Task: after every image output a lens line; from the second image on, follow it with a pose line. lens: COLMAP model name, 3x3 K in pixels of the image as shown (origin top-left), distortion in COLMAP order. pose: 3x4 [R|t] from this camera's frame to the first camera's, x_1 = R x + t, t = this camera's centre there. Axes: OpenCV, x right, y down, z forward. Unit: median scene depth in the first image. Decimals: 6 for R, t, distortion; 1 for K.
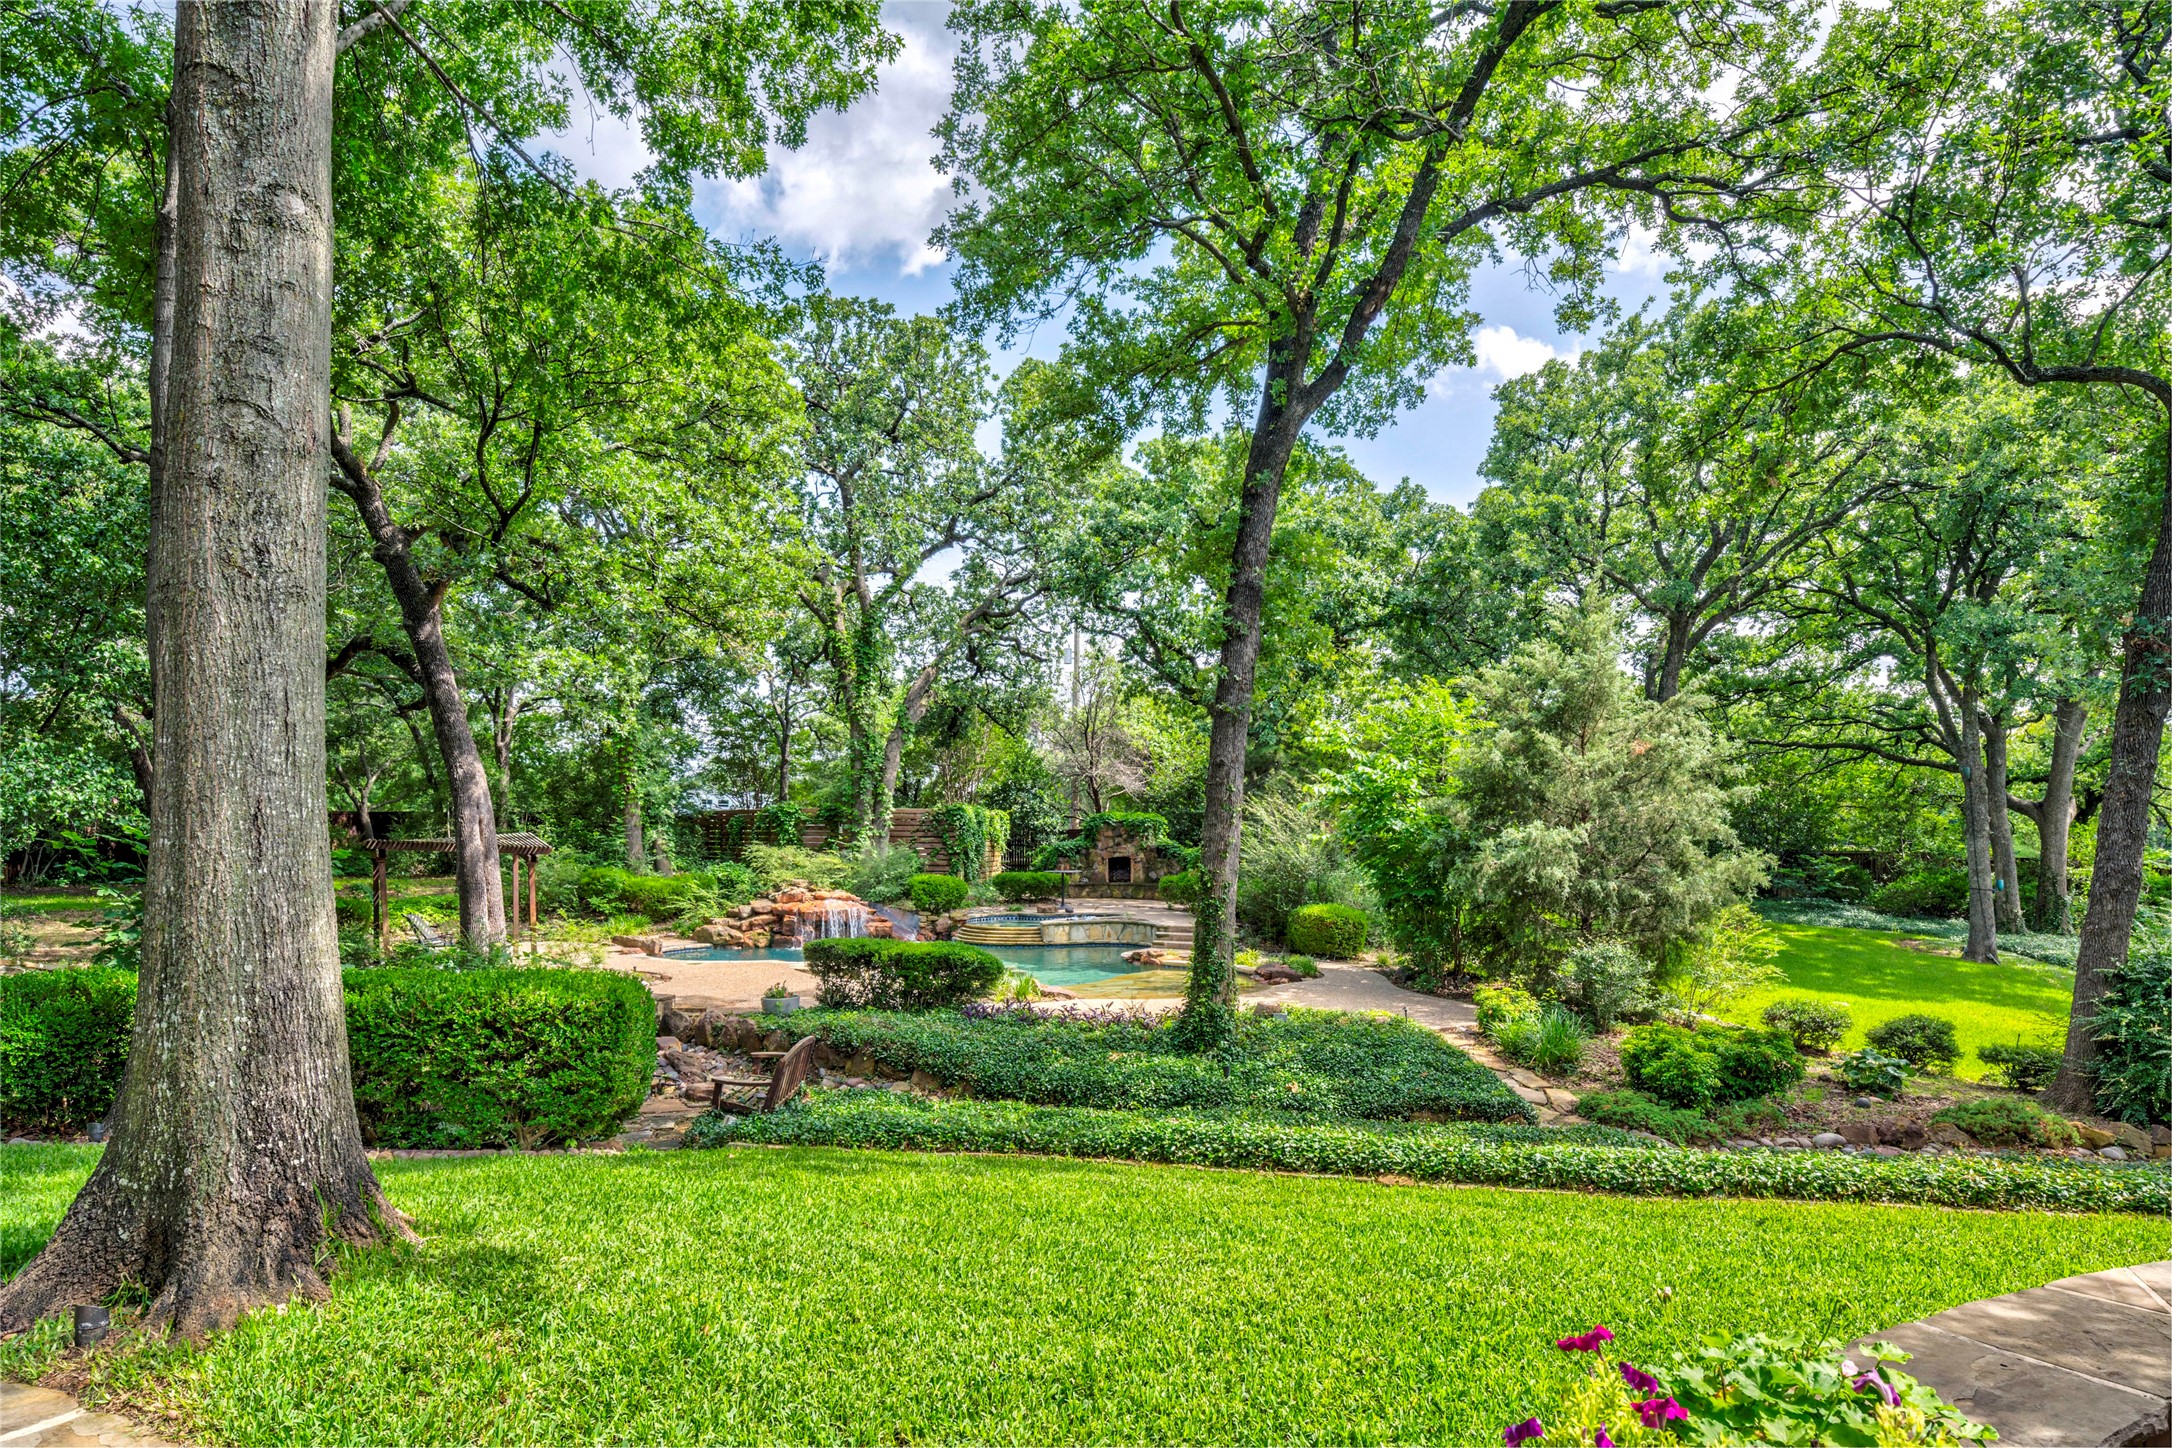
lens RADIAL K [[1183.7, 0, 1088.7], [0, 1183.7, 821.6], [0, 0, 1]] dist [-0.007840, -0.004262]
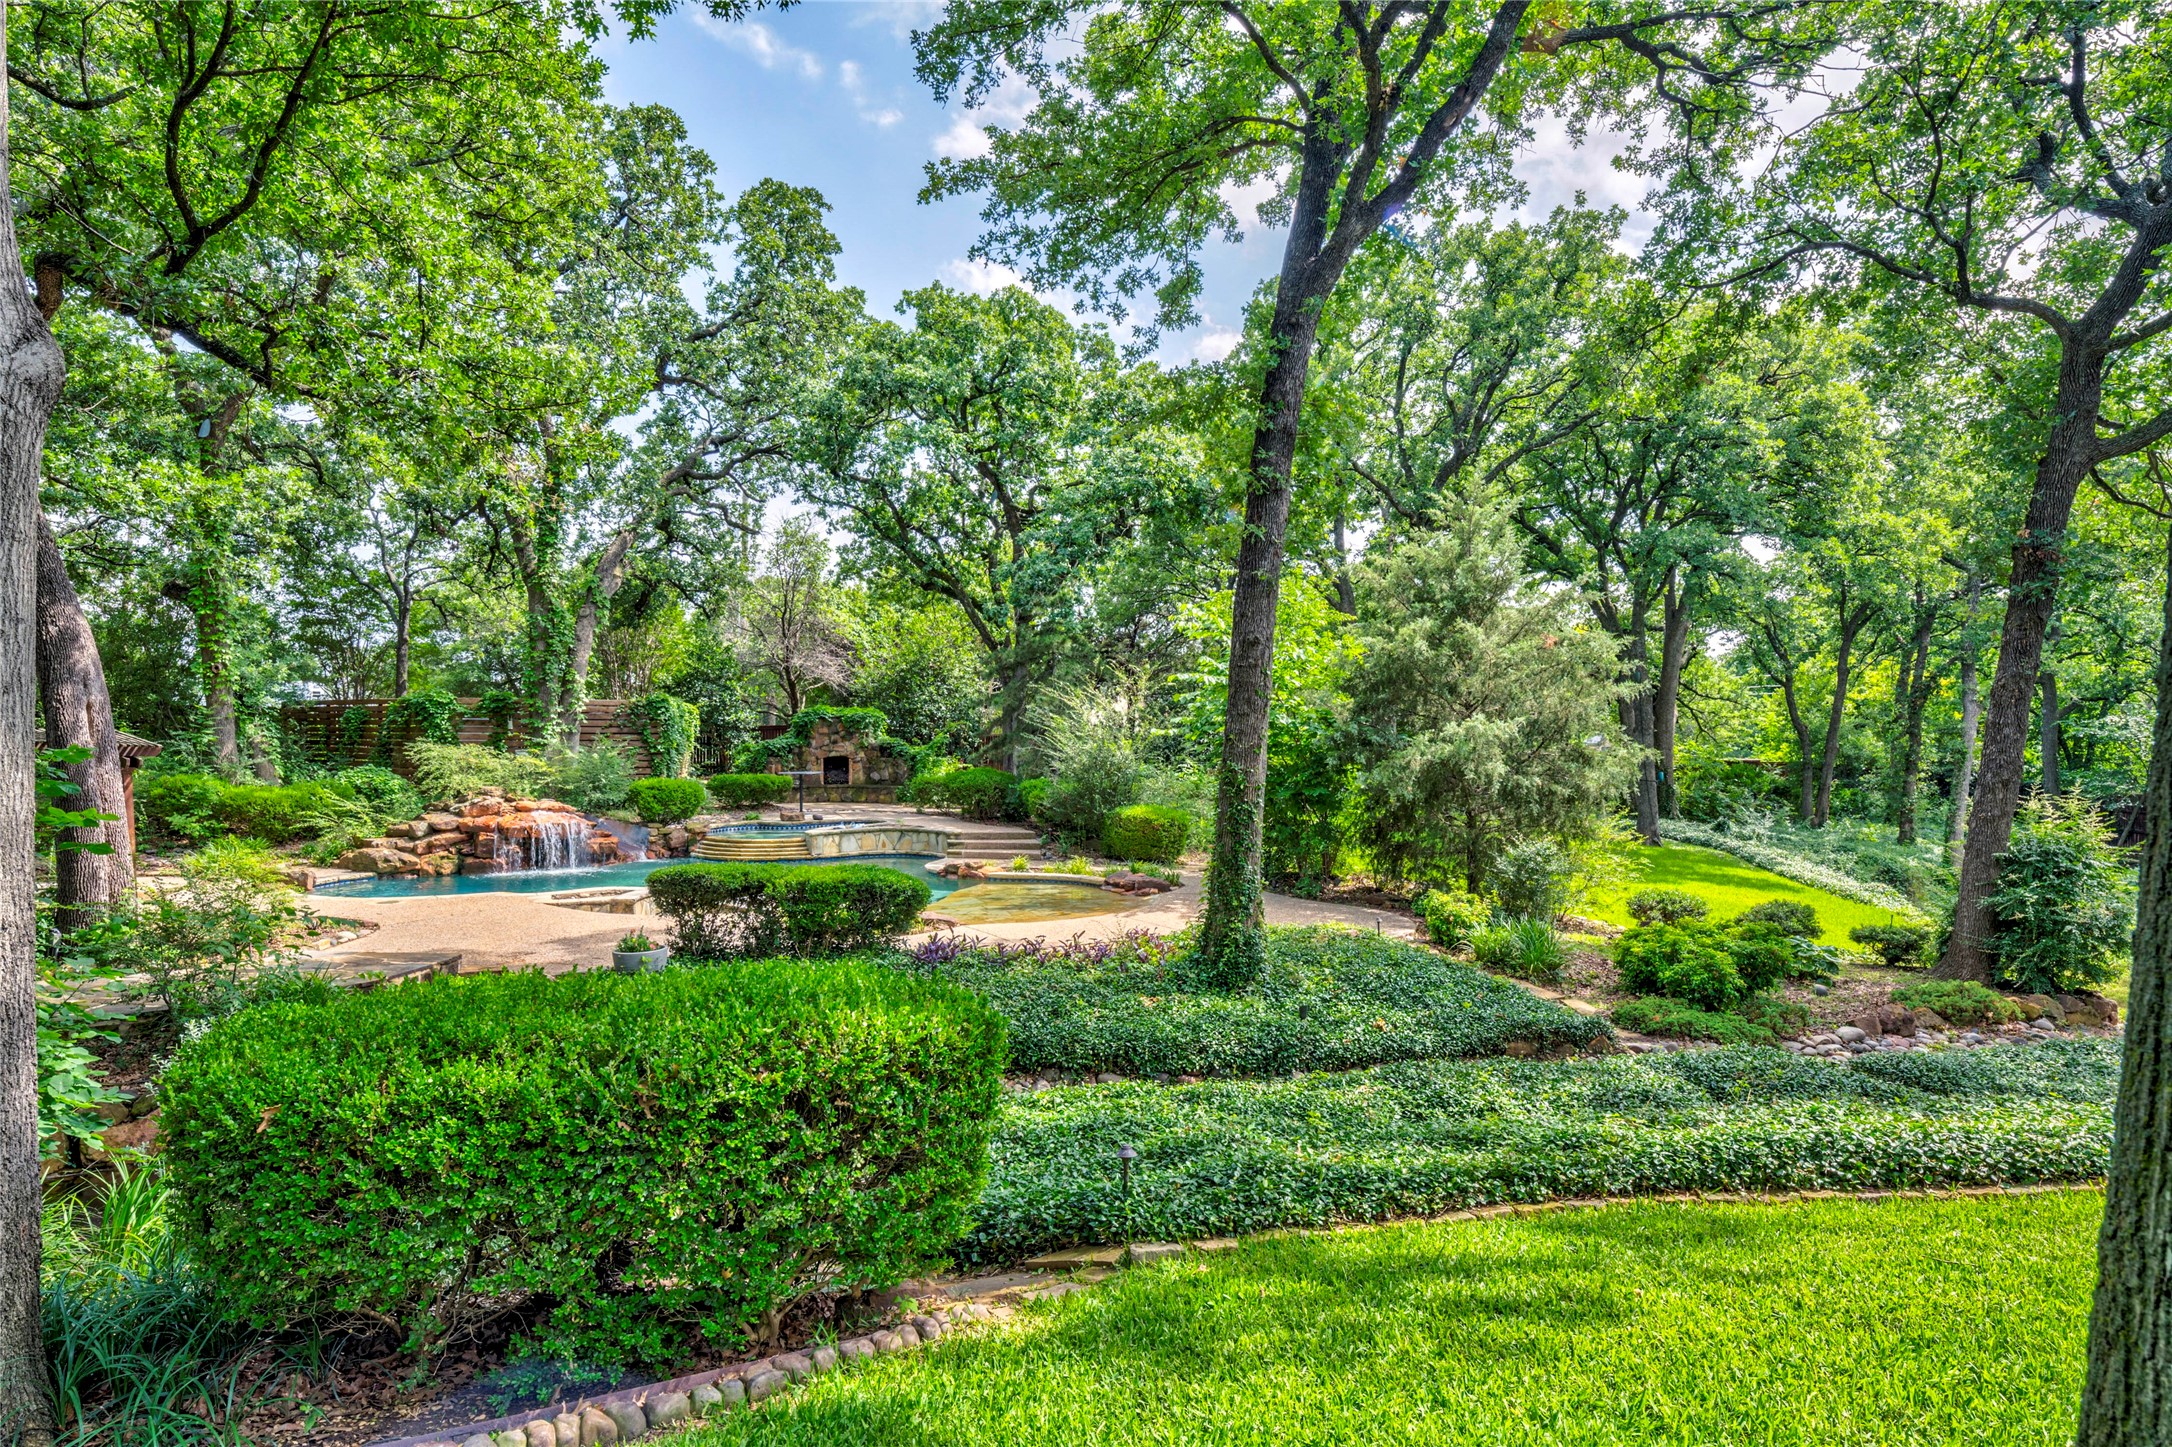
lens RADIAL K [[1183.7, 0, 1088.5], [0, 1183.7, 720.1], [0, 0, 1]] dist [-0.007840, -0.004262]
pose [[0.940691, 0.004664, 0.339233, -0.135539], [-0.004415, 0.999989, -0.001506, 0.004020], [-0.339236, -0.000081, 0.940701, 0.121911]]
